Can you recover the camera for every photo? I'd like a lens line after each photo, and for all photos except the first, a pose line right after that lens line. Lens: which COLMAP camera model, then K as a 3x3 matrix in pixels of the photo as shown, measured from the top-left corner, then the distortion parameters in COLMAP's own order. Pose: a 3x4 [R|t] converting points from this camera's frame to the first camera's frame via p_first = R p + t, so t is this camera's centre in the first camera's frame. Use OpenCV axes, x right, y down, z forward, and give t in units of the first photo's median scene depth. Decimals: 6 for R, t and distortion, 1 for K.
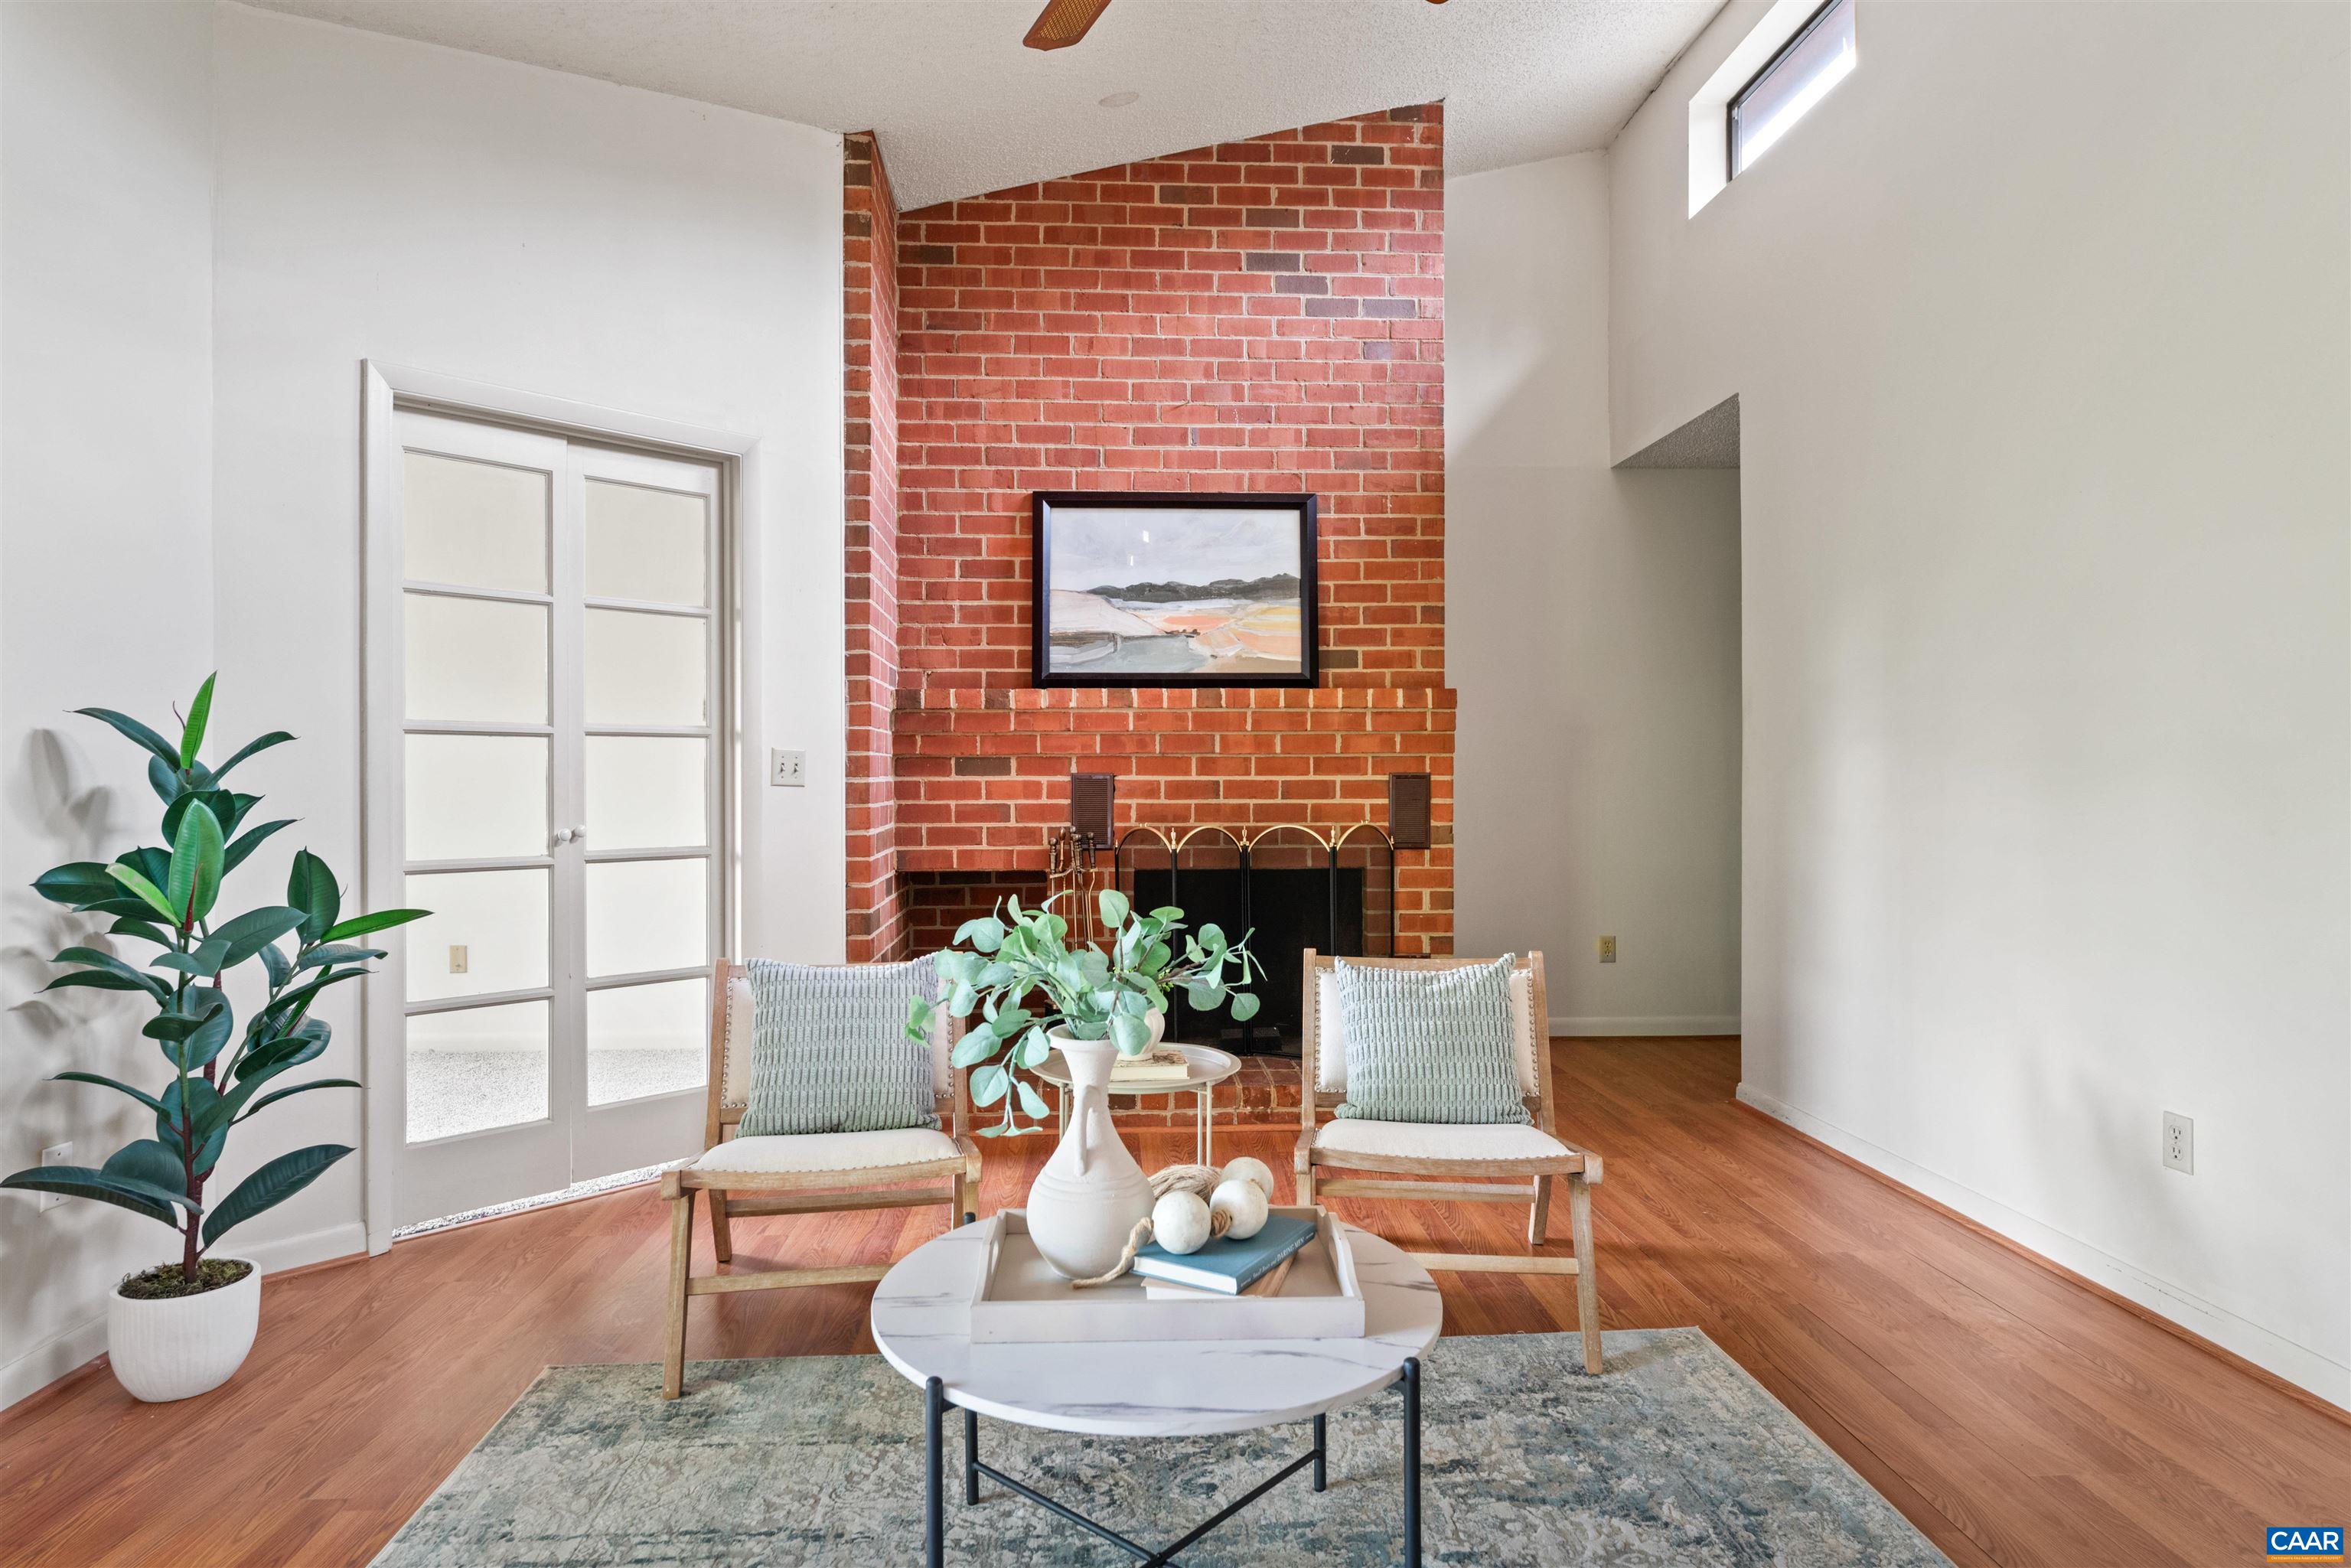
lens RADIAL K [[1337.4, 0, 1175.5], [0, 1337.4, 784.0], [0, 0, 1]] dist [0.001764, -0.000988]
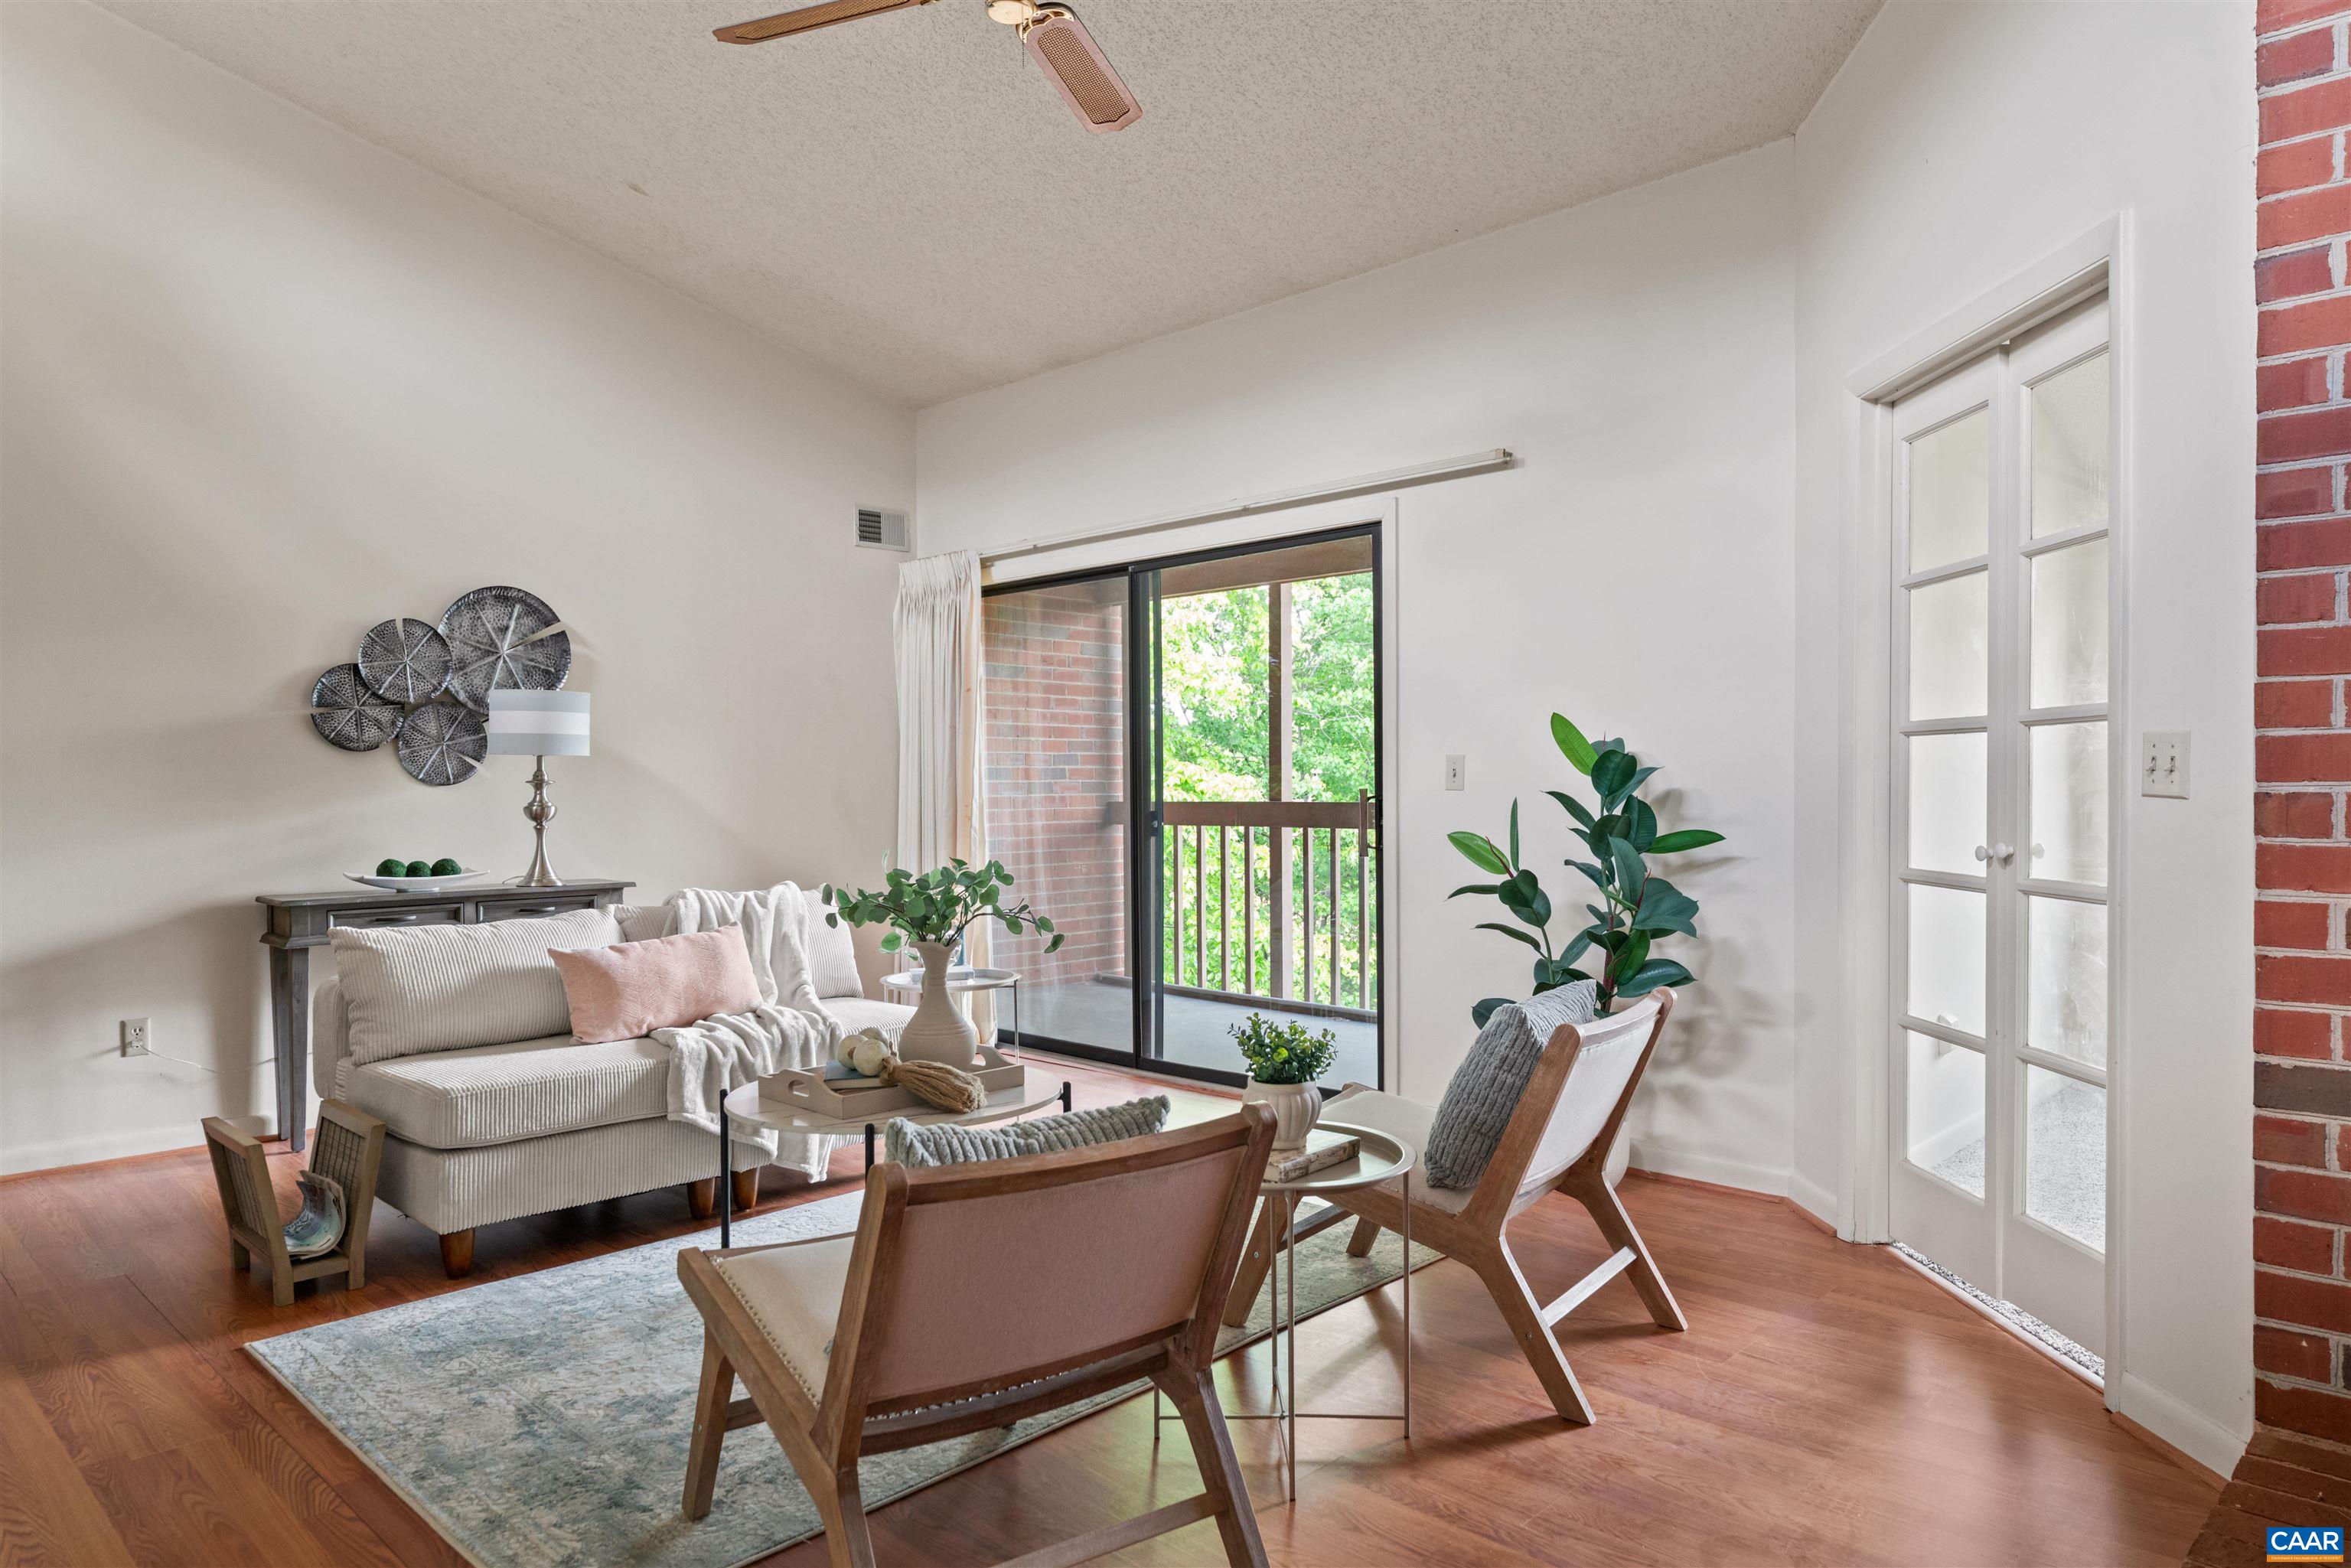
lens RADIAL K [[1504.4, 0, 1175.5], [0, 1504.4, 784.0], [0, 0, 1]] dist [-0.000658, -0.000193]
pose [[-0.739538, 0.009555, -0.673046, 0.372735], [0.007403, 0.999954, 0.006061, -0.009016], [0.673074, -0.000500, -0.739575, 0.984737]]
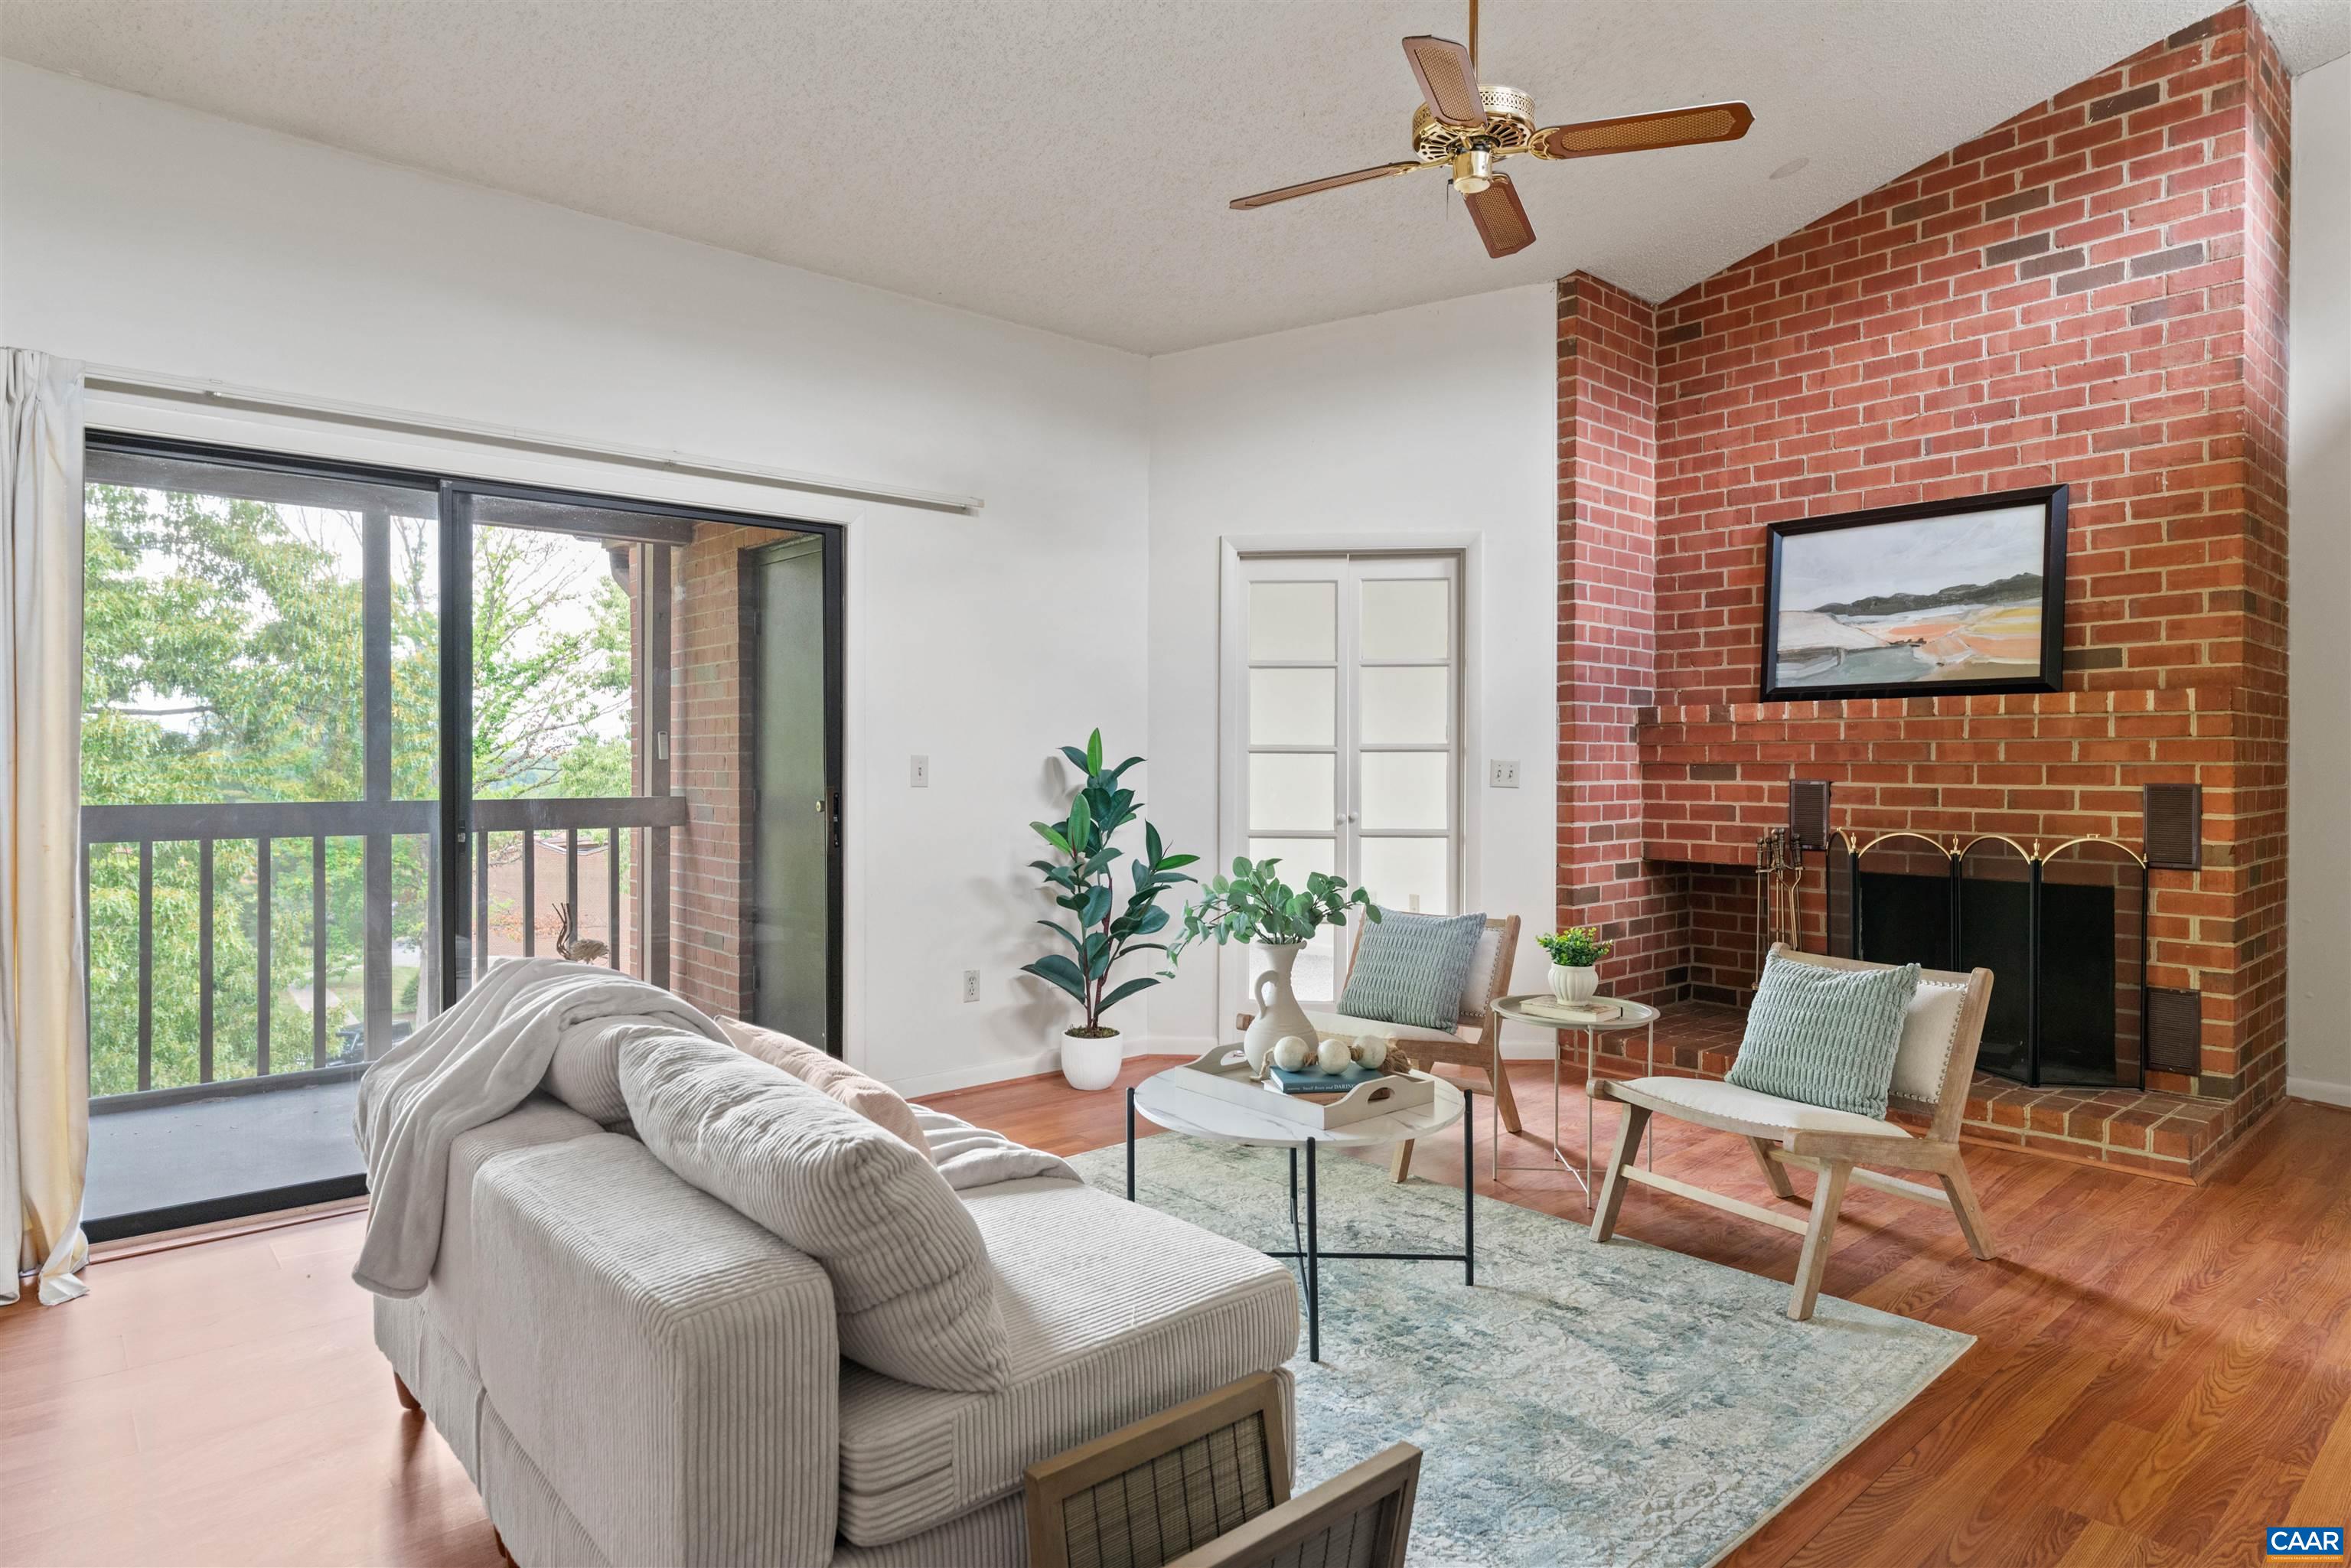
lens RADIAL K [[1308.2, 0, 1175.5], [0, 1308.2, 784.0], [0, 0, 1]] dist [-0.003910, -0.000231]
pose [[0.619672, 0.016772, -0.784682, 0.442991], [-0.008386, 0.999856, 0.014749, -0.015314], [0.784816, -0.002559, 0.619723, -0.056044]]
